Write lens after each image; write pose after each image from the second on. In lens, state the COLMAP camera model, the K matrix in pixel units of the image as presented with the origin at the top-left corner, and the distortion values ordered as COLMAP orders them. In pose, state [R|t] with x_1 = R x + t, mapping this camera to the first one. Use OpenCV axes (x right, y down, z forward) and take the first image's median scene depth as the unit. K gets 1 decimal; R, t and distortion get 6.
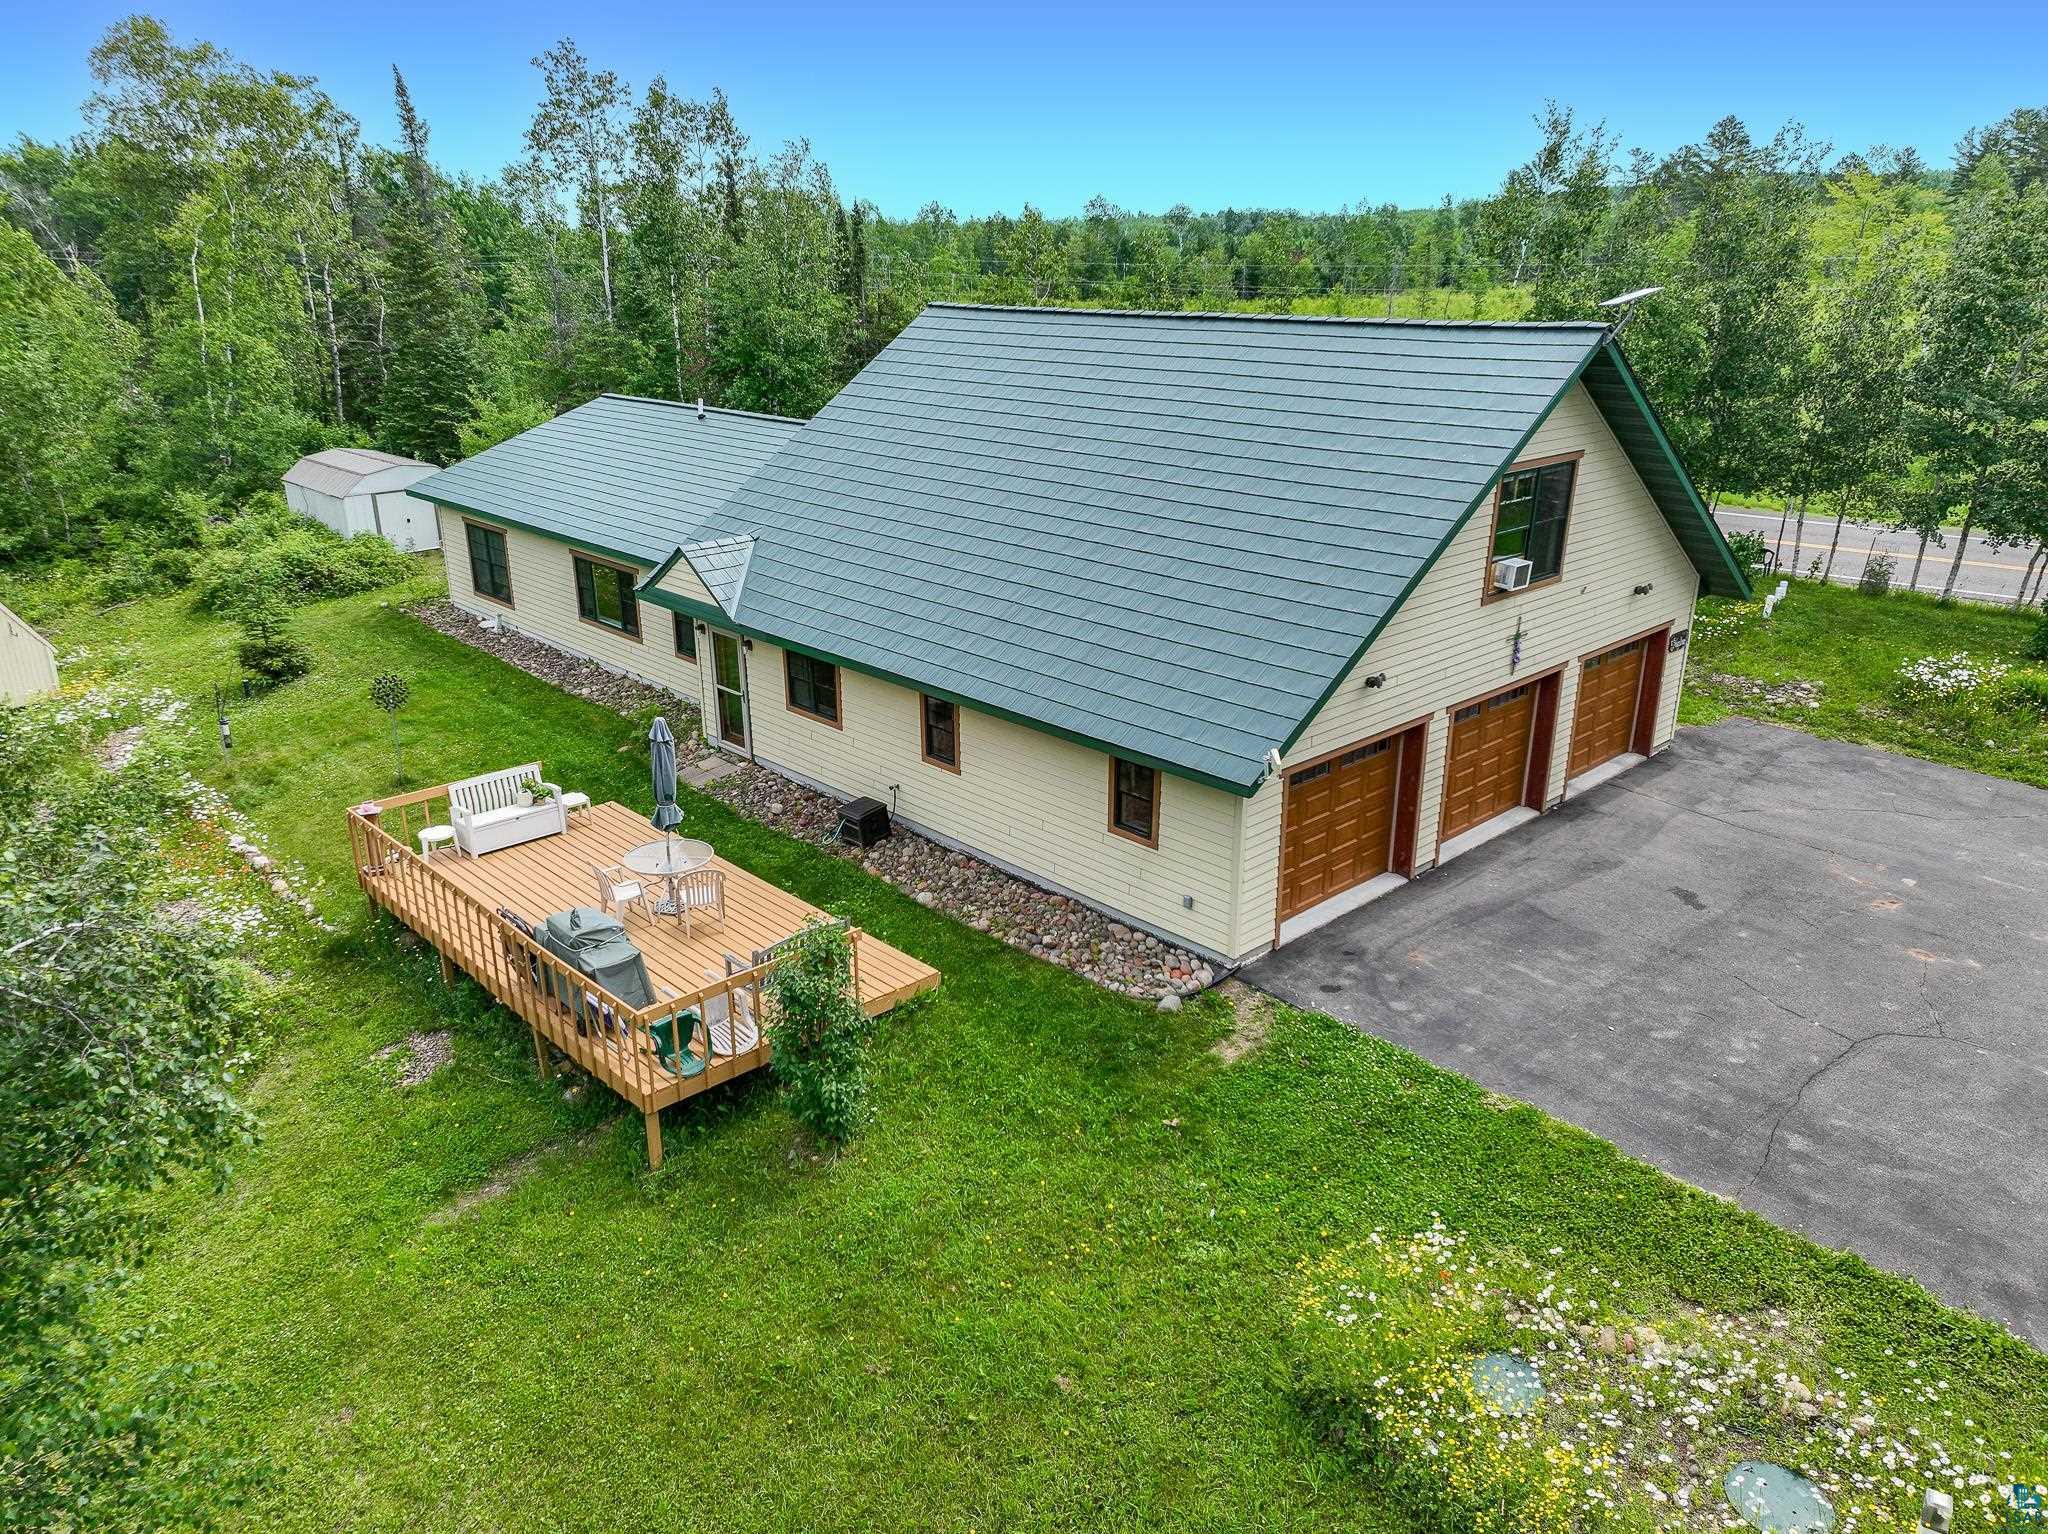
lens RADIAL K [[1434.2, 0, 1024.0], [0, 1434.2, 767.0], [0, 0, 1]] dist [0.022382, -0.031476]
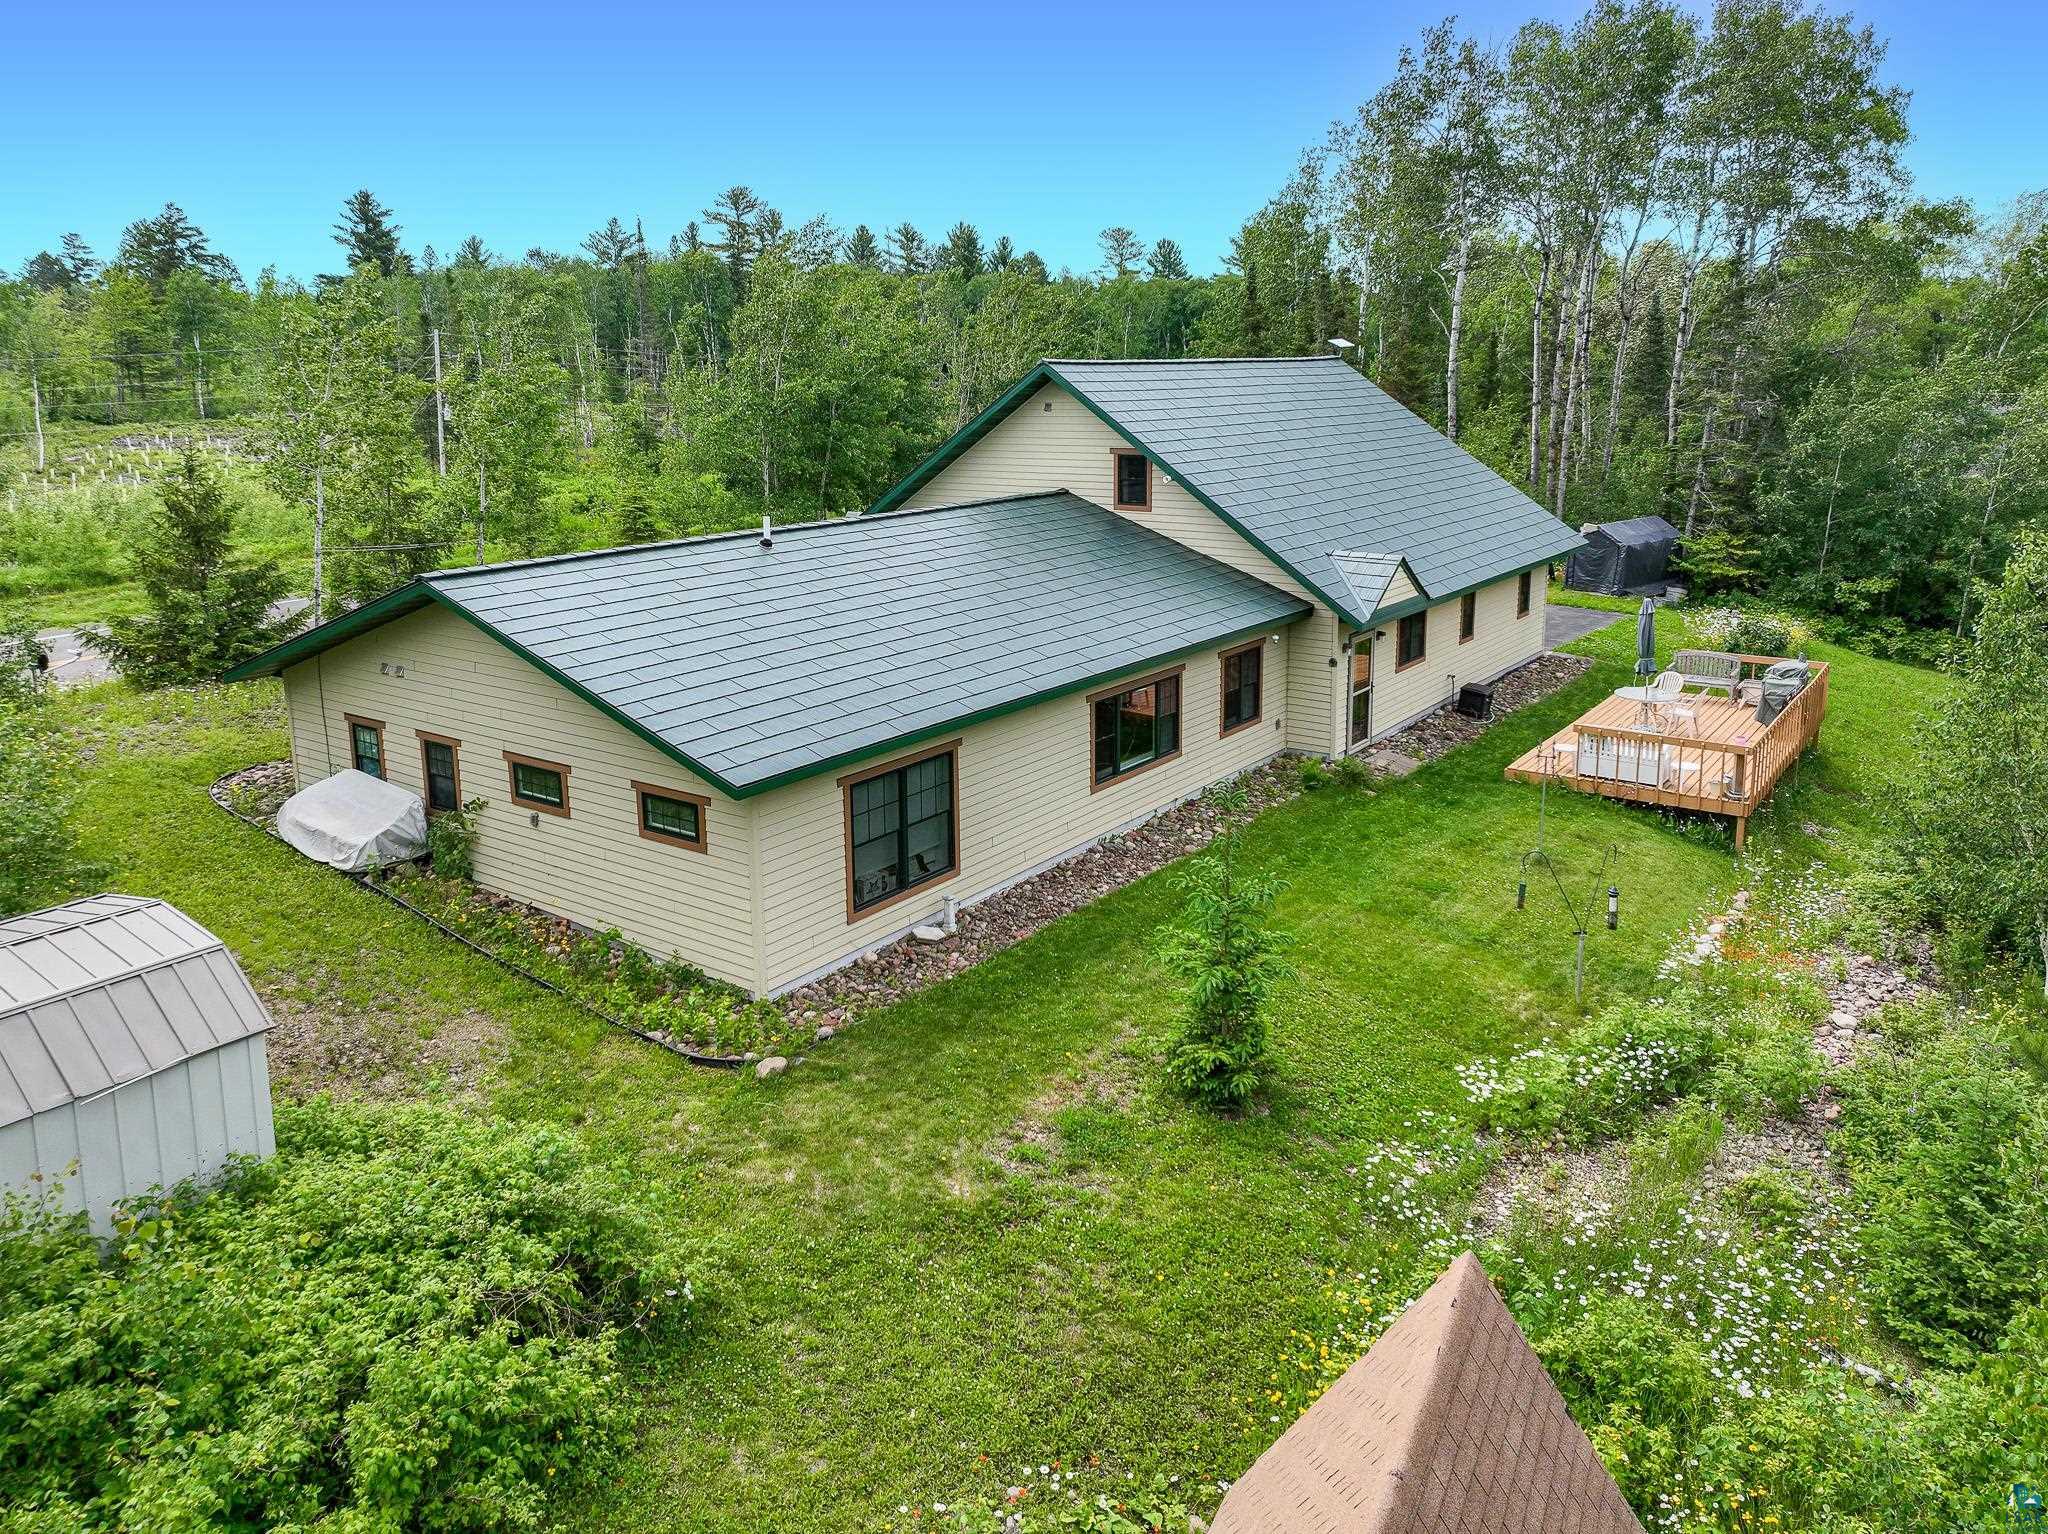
lens RADIAL K [[1434.2, 0, 1024.0], [0, 1434.2, 767.0], [0, 0, 1]] dist [0.022382, -0.031476]
pose [[-0.198273, -0.253257, 0.946862, -1.526354], [0.341498, 0.887660, 0.308932, -0.540445], [-0.918731, 0.384605, -0.089512, 1.697675]]
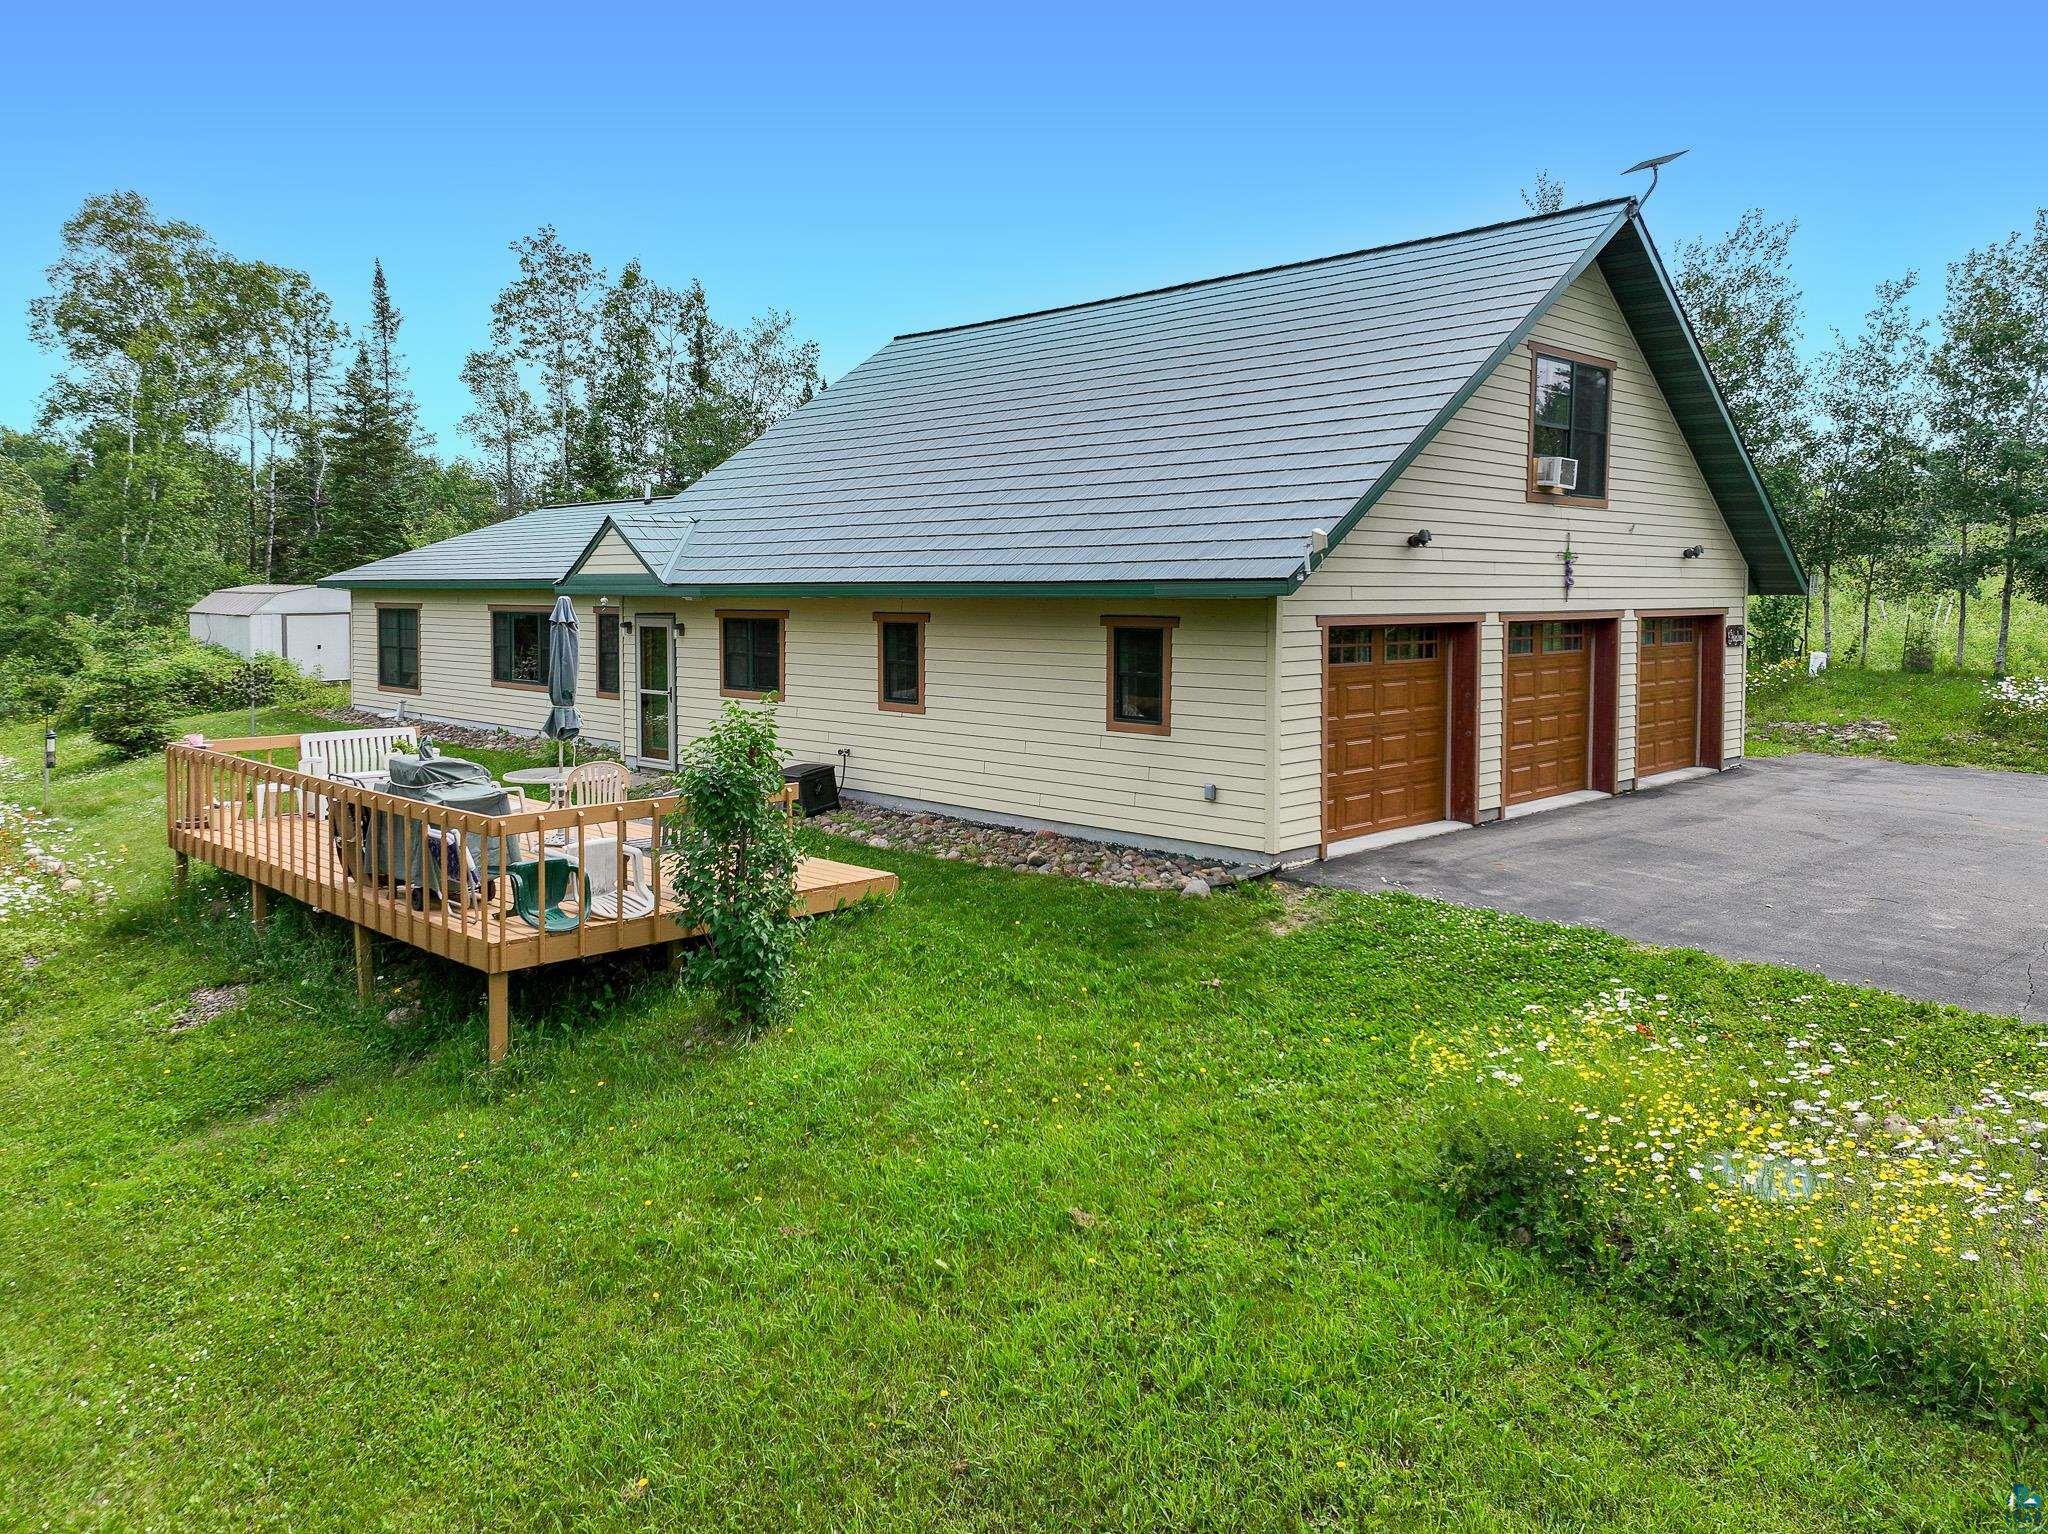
lens RADIAL K [[1482.9, 0, 1022.7], [0, 1482.9, 633.0], [0, 0, 1]] dist [0.011197, -0.005181]
pose [[0.999600, 0.005078, 0.027839, -0.012162], [0.003830, 0.950440, -0.310884, 0.236992], [-0.028037, 0.310866, 0.950040, 0.172208]]
